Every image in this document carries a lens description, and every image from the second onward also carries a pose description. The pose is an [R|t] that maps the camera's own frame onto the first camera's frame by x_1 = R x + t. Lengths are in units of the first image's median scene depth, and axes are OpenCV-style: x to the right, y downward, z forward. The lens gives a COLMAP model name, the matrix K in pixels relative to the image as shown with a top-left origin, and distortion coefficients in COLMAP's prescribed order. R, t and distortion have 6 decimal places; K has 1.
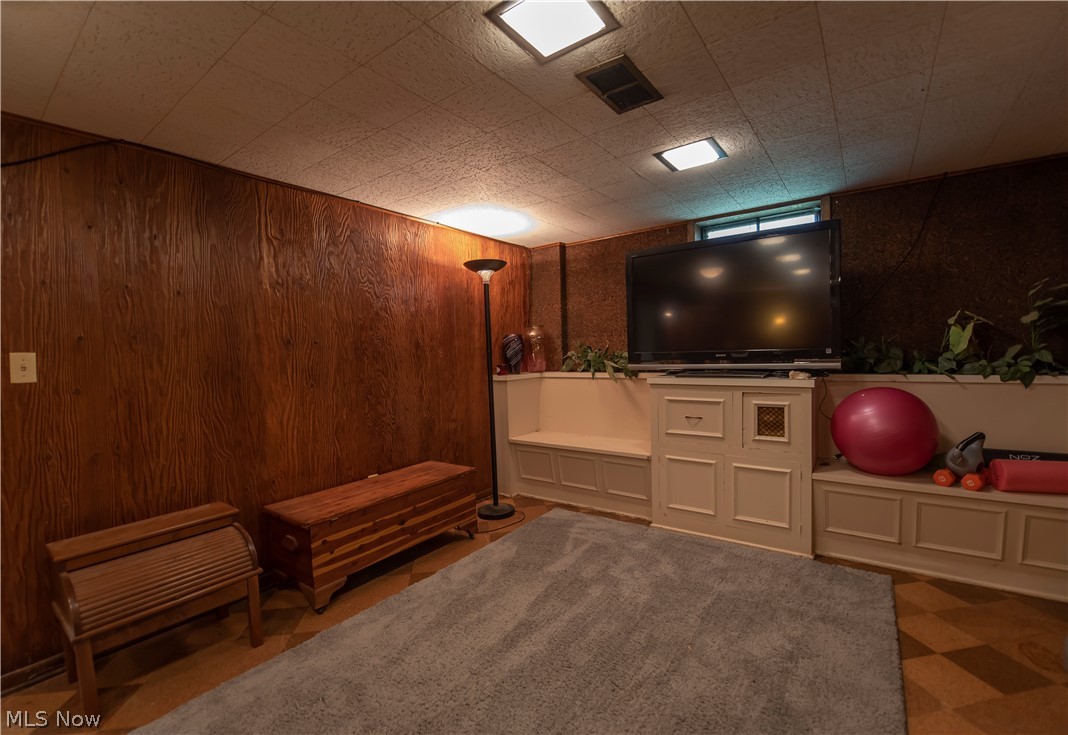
lens RADIAL K [[458.2, 0, 534.0], [0, 458.2, 367.5], [0, 0, 1]] dist [-0.003757, -0.000185]
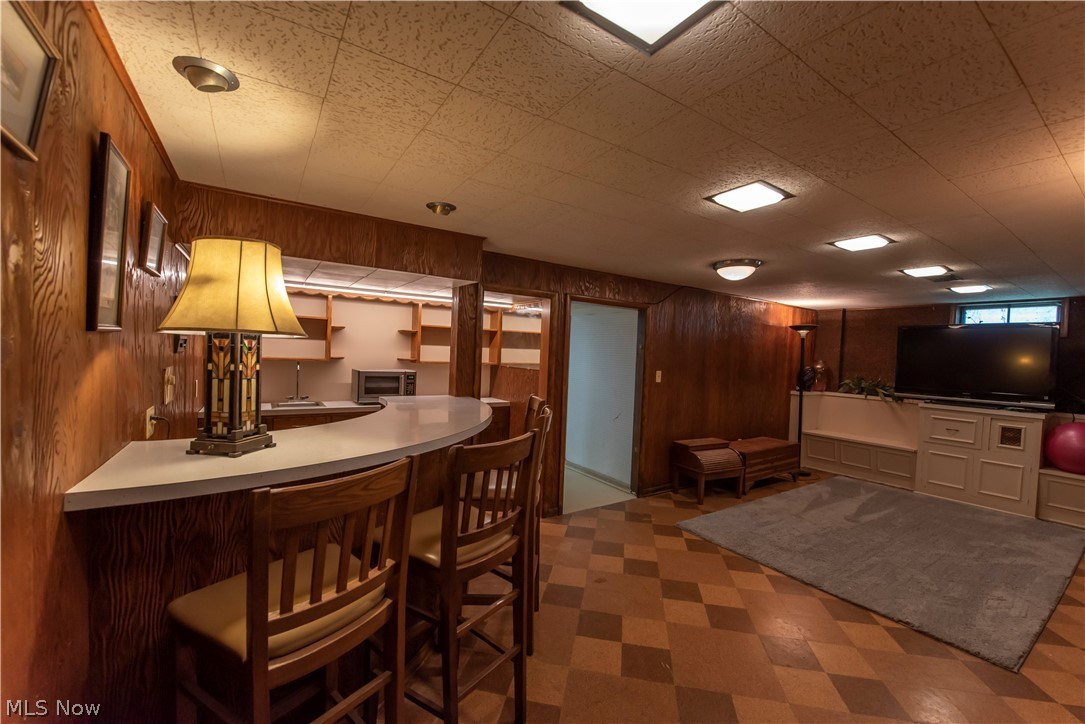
lens RADIAL K [[438.0, 0, 542.5], [0, 438.0, 362.0], [0, 0, 1]] dist [-0.013098, -0.000179]
pose [[0.936706, 0.072314, -0.342567, -0.492488], [-0.078243, 0.996928, -0.003499, -0.013686], [0.341262, 0.030081, 0.939487, -0.931833]]
